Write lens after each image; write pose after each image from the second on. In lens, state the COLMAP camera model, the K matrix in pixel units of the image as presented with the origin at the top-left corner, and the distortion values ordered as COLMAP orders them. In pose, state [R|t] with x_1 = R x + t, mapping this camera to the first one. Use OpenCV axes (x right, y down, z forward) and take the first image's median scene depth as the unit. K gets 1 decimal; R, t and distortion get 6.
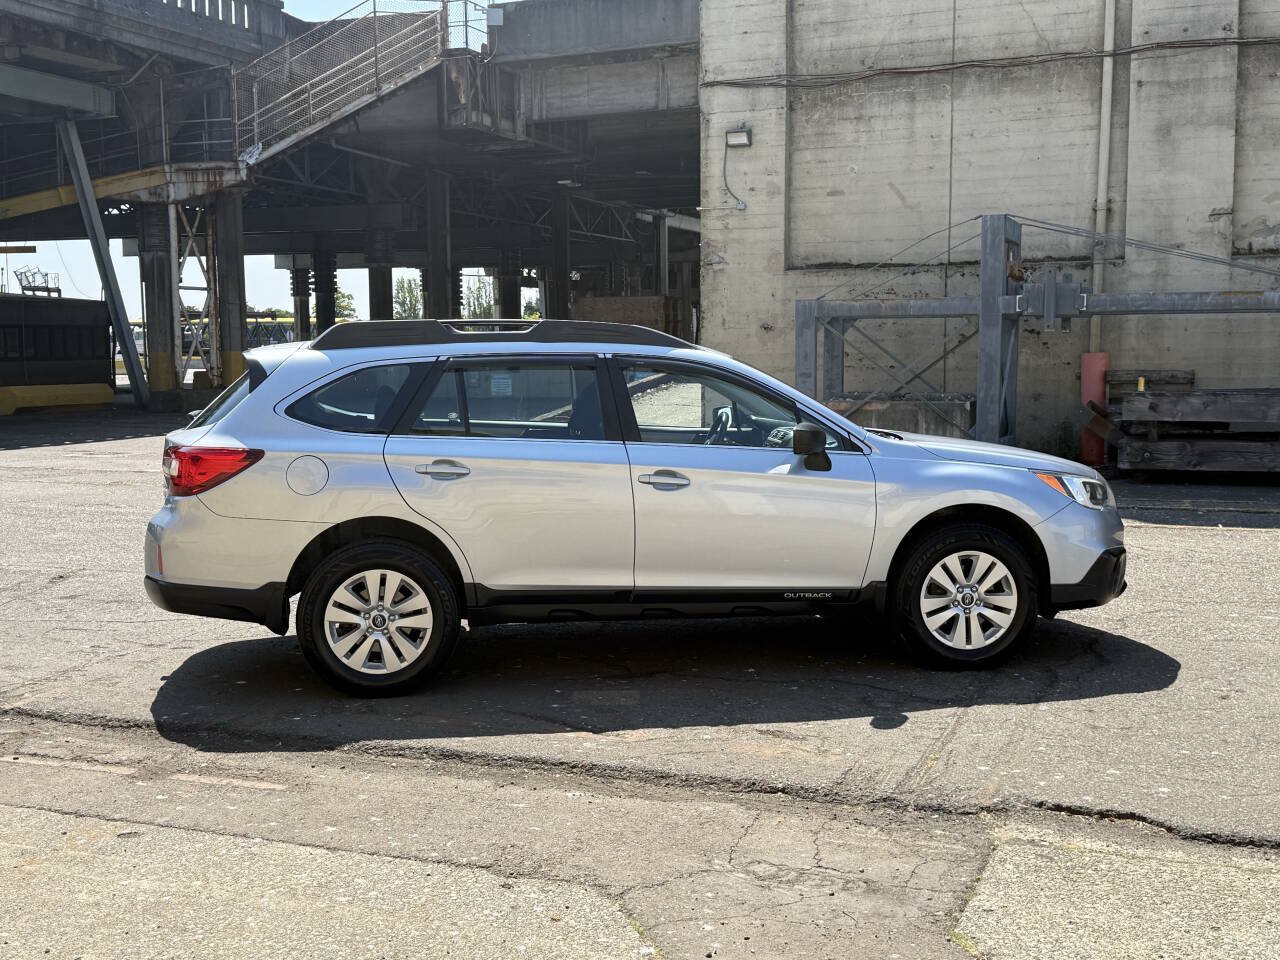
lens RADIAL K [[1460.6, 0, 645.4], [0, 1460.6, 481.4], [0, 0, 1]] dist [0.212920, -0.493961]
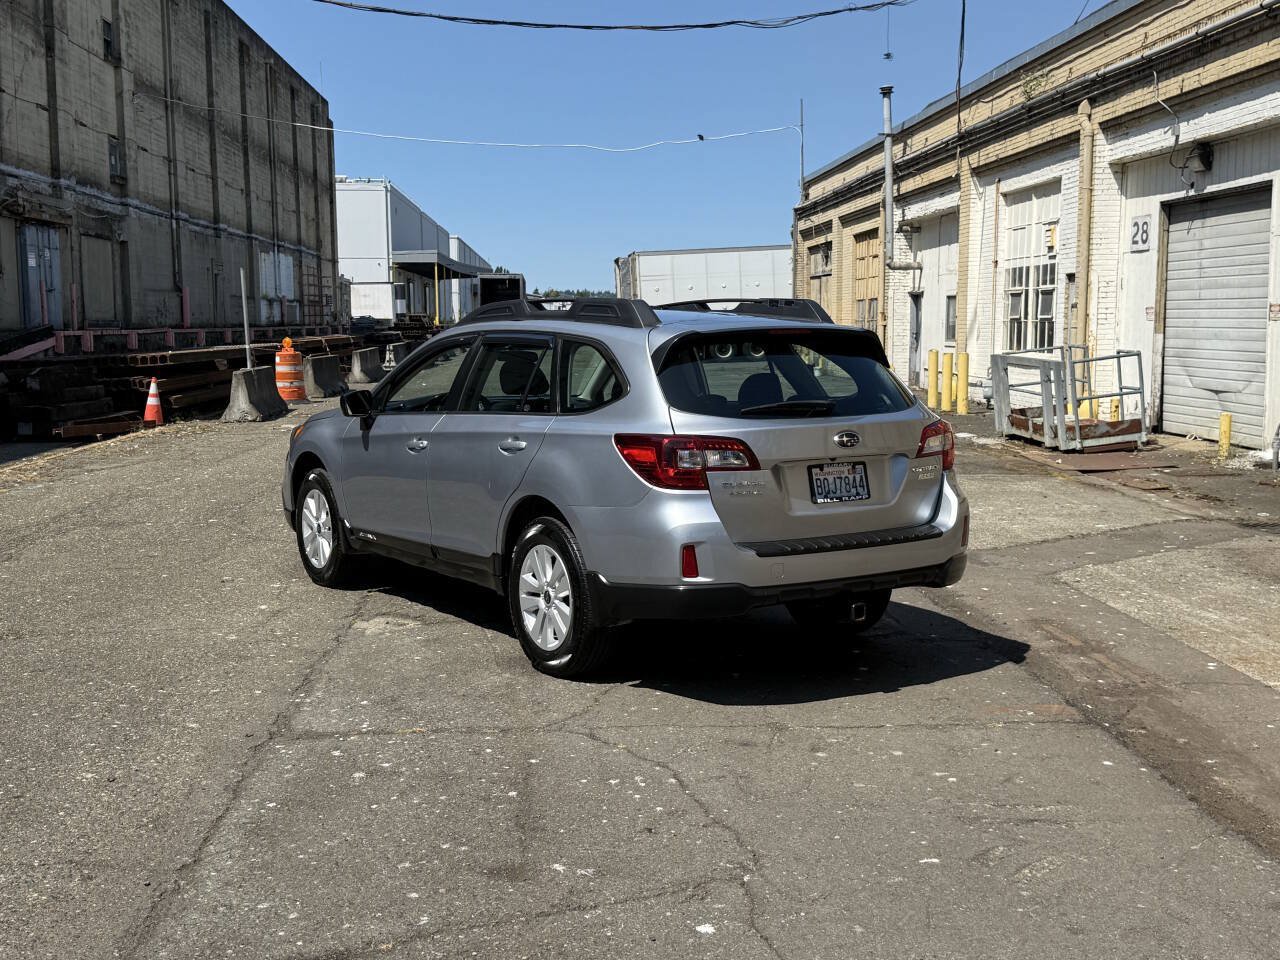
lens RADIAL K [[1460.6, 0, 645.4], [0, 1460.6, 481.4], [0, 0, 1]] dist [0.212920, -0.493961]
pose [[-0.431272, -0.090316, 0.897690, -0.404787], [0.092757, 0.985266, 0.143690, -0.052126], [-0.897441, 0.145237, -0.416540, 0.575632]]
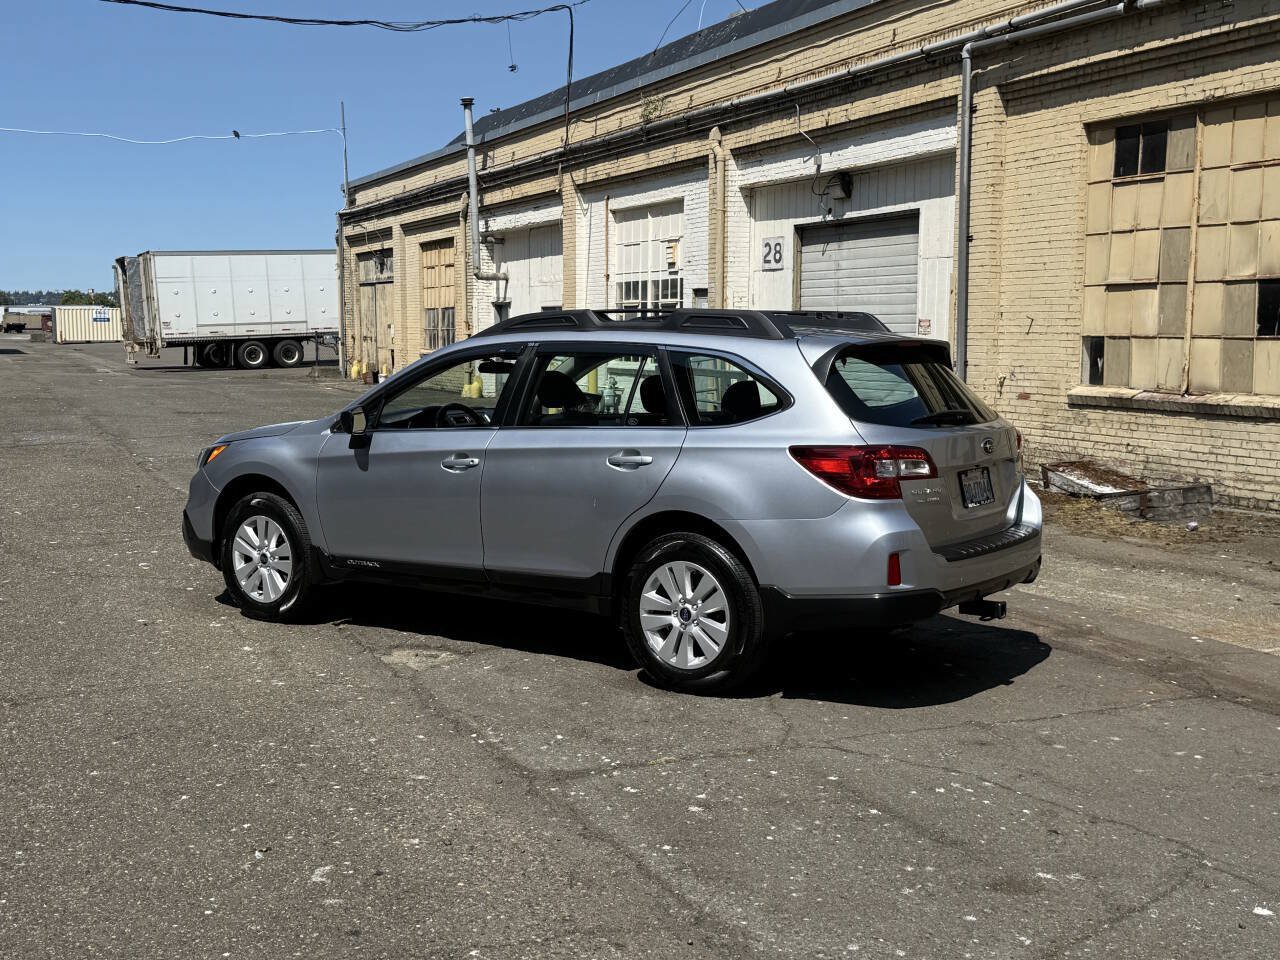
lens RADIAL K [[1460.6, 0, 640.0], [0, 1460.6, 480.0], [0, 0, 1]] dist [0.201347, -0.459768]
pose [[-0.723396, -0.066520, 0.687222, -0.306841], [0.068101, 0.983620, 0.166896, -0.065613], [-0.687067, 0.167532, -0.707016, 0.700499]]
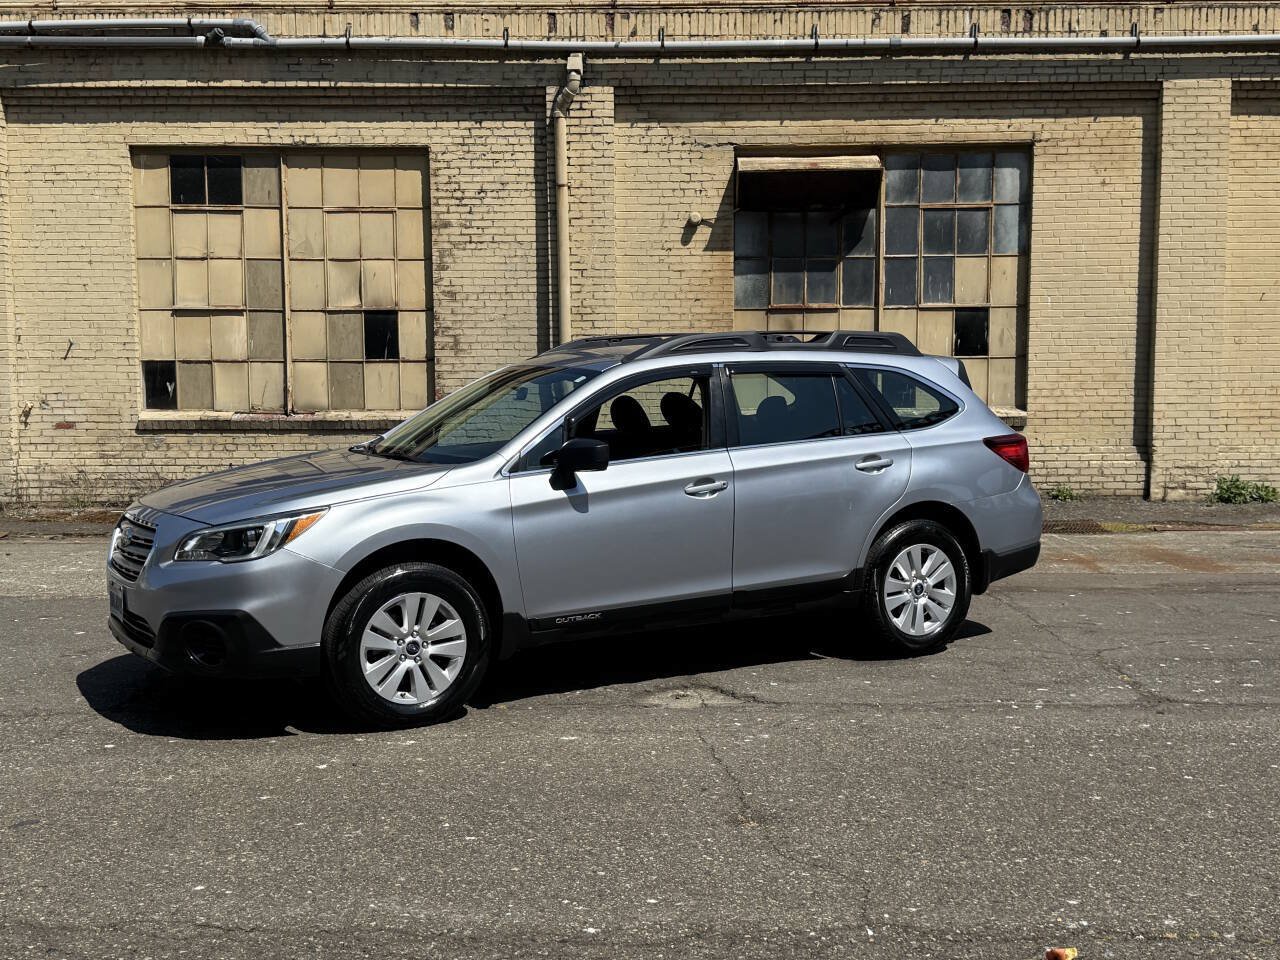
lens RADIAL K [[1466.1, 0, 649.7], [0, 1466.1, 476.6], [0, 0, 1]] dist [0.207004, -0.485664]
pose [[-0.927211, 0.044473, -0.371890, 0.143391], [-0.023018, 0.984282, 0.175097, -0.077079], [0.373832, 0.170912, -0.911613, 0.795654]]
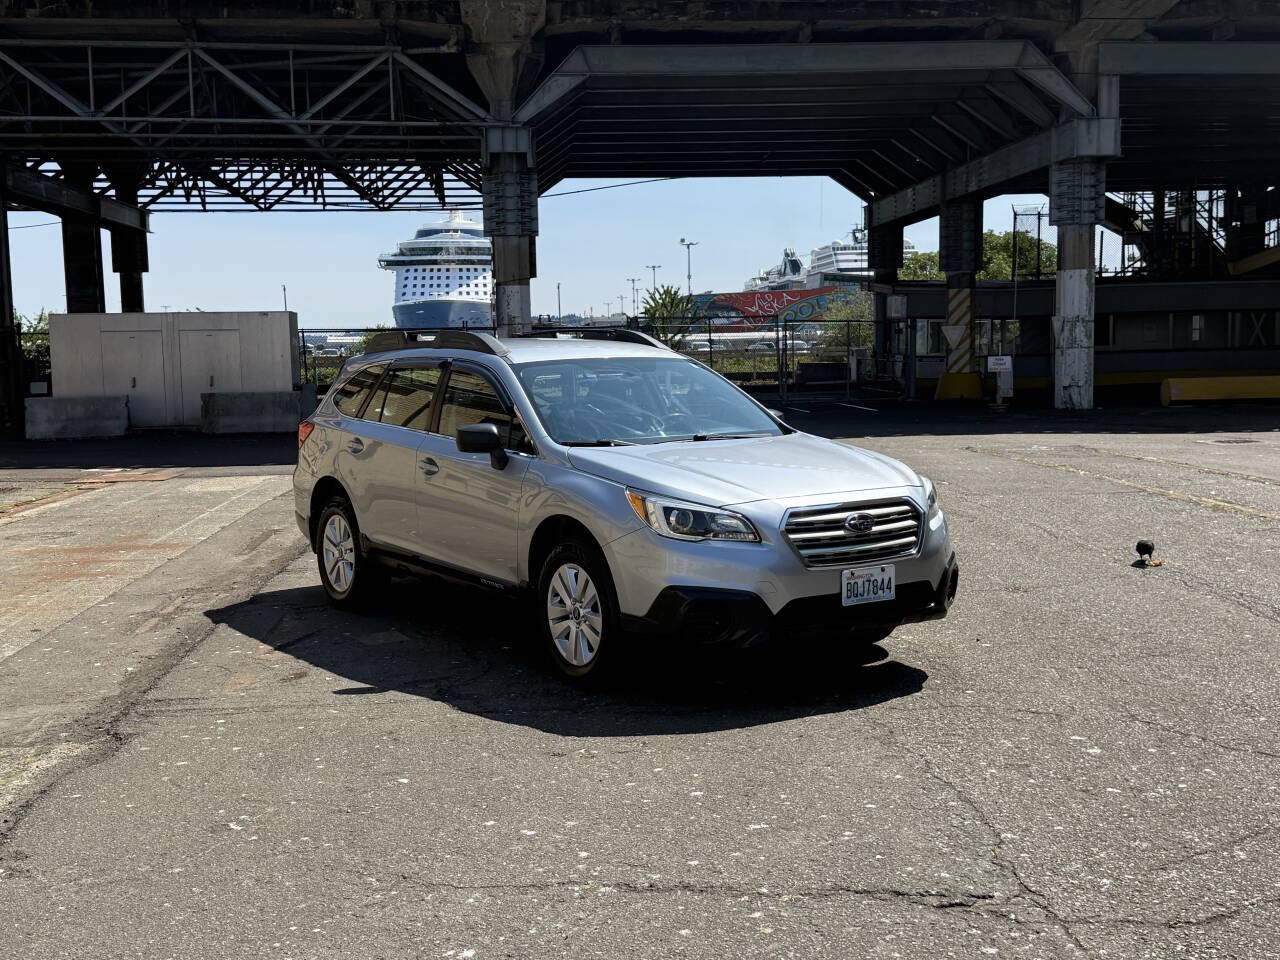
lens RADIAL K [[1454.2, 0, 623.1], [0, 1454.2, 504.2], [0, 0, 1]] dist [0.121152, -0.273082]
pose [[0.431019, 0.096549, -0.897163, 0.412877], [-0.068890, 0.994878, 0.073968, -0.024679], [0.899710, 0.029924, 0.435462, 0.230667]]
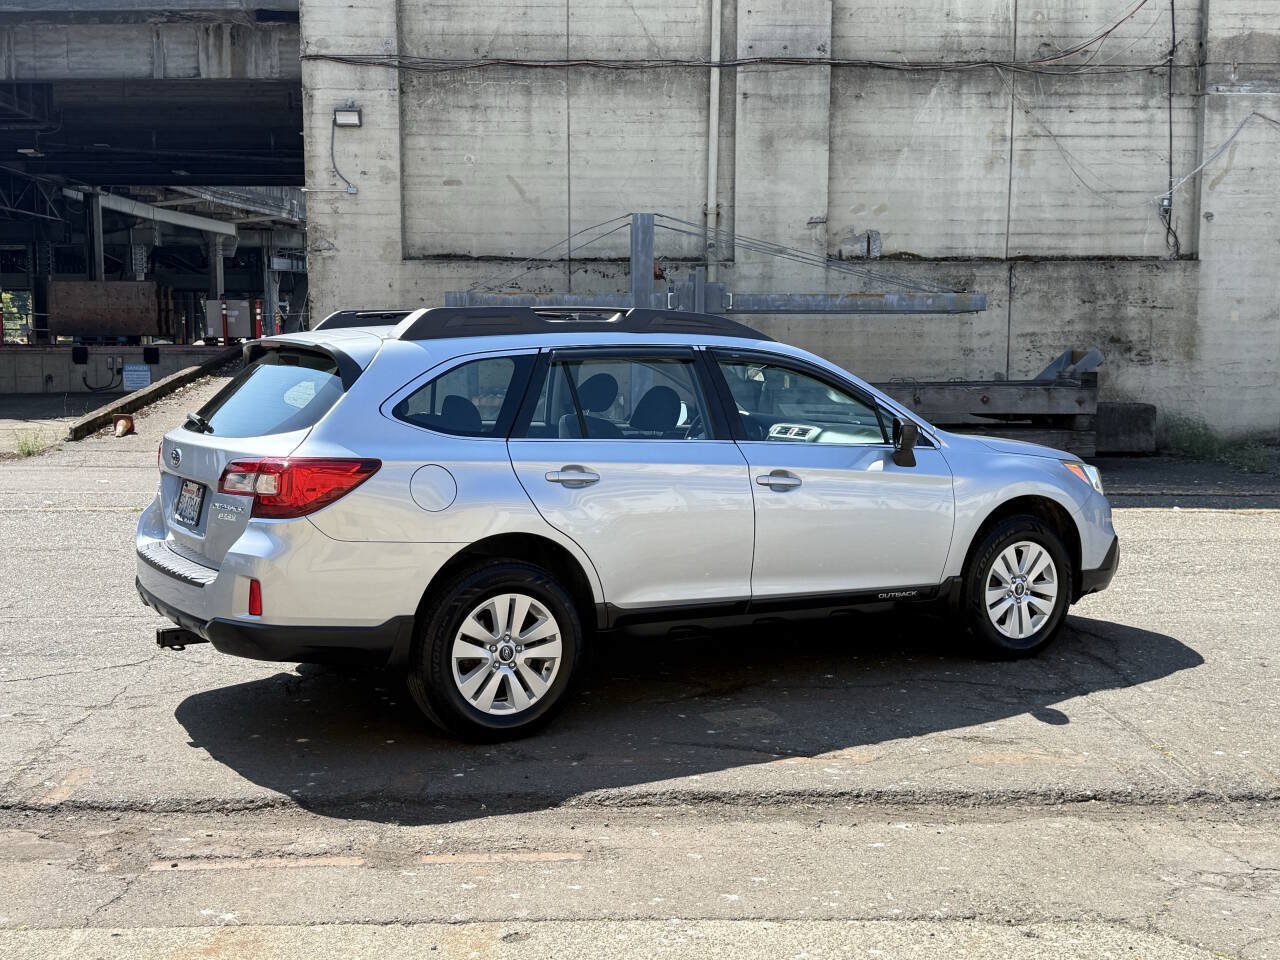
lens RADIAL K [[1464.8, 0, 635.4], [0, 1464.8, 479.2], [0, 0, 1]] dist [0.202042, -0.465470]
pose [[0.919682, -0.030043, 0.391513, -0.160512], [0.029379, 0.999539, 0.007687, -0.004315], [-0.391564, 0.004433, 0.920140, 0.062187]]
